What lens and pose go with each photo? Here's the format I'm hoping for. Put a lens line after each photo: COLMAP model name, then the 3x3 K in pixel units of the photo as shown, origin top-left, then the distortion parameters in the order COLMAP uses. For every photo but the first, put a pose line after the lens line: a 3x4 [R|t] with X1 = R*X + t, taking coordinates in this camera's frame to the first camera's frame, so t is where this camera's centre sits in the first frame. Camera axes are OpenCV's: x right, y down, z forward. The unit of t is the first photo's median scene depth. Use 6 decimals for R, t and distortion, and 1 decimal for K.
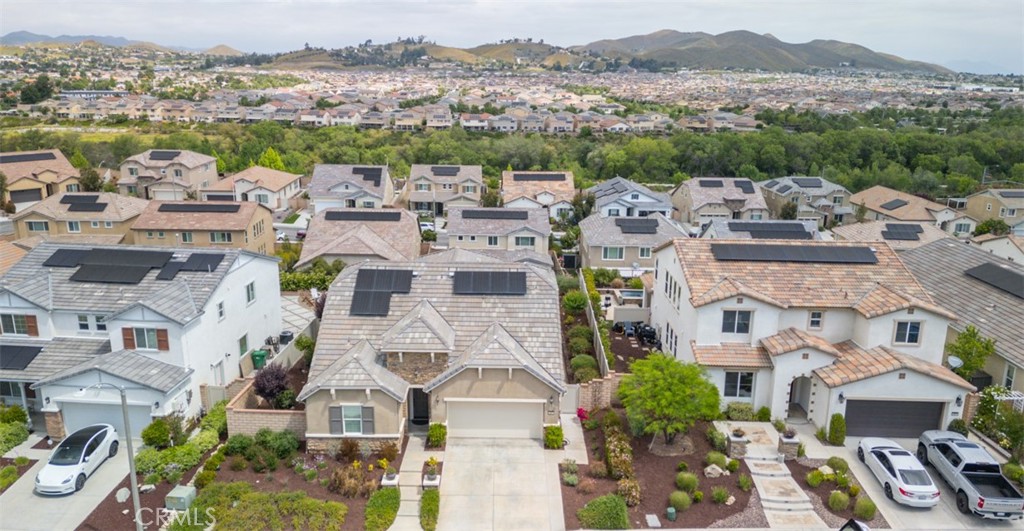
lens RADIAL K [[787.1, 0, 520.3], [0, 787.1, 265.1], [0, 0, 1]] dist [0.059730, -0.044592]
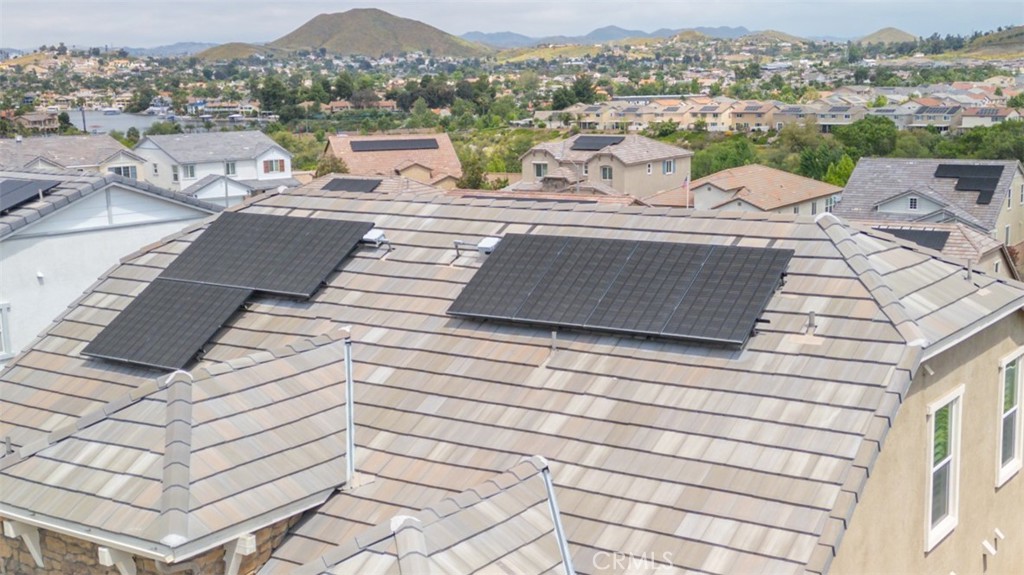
lens RADIAL K [[1362.5, 0, 505.7], [0, 1362.5, 291.2], [0, 0, 1]] dist [0.082953, 0.000000]
pose [[0.812846, 0.060546, -0.579323, 0.073344], [-0.108009, 0.993002, -0.047767, 0.021029], [0.572377, 0.101399, 0.813697, 0.313588]]
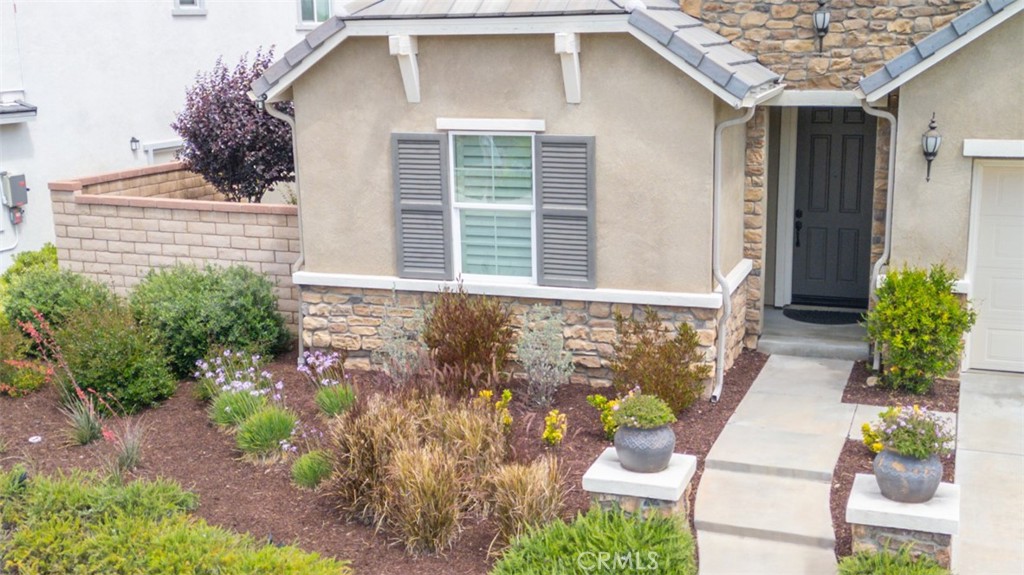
lens RADIAL K [[1285.5, 0, 500.1], [0, 1285.5, 323.2], [0, 0, 1]] dist [0.138516, 0.000000]
pose [[0.937034, 0.052832, -0.345219, -0.037762], [-0.057388, 0.998347, -0.002982, 0.091636], [0.344491, 0.022606, 0.938518, 0.277655]]
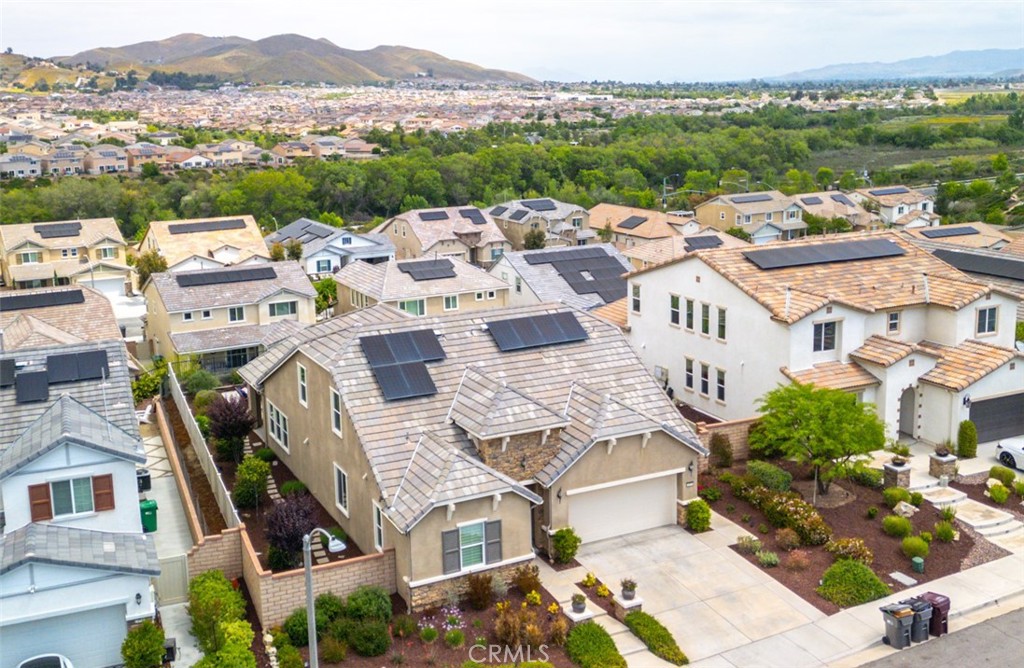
lens RADIAL K [[1070.3, 0, 498.3], [0, 1070.3, 242.8], [0, 0, 1]] dist [0.054087, 0.000000]
pose [[0.897167, -0.096296, 0.431066, -0.229191], [0.137551, 0.988327, -0.065499, 0.000616], [-0.419727, 0.118057, 0.899940, 0.051525]]
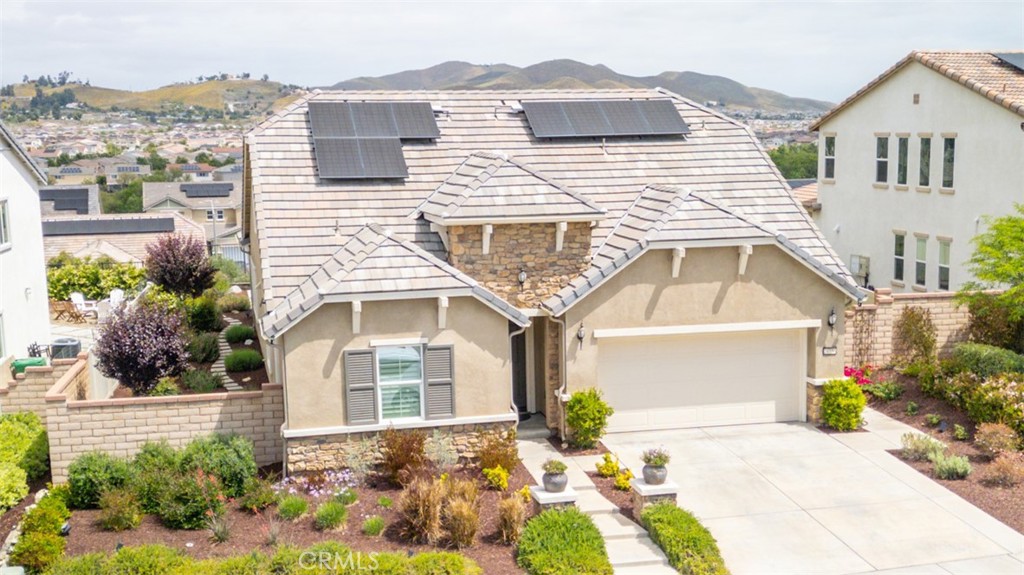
lens RADIAL K [[1238.8, 0, 503.7], [0, 1238.8, 311.8], [0, 0, 1]] dist [0.050741, 0.000000]
pose [[0.975839, -0.062635, 0.209318, -0.117502], [0.082182, 0.992898, -0.086025, 0.088095], [-0.202444, 0.101149, 0.974056, 0.151890]]
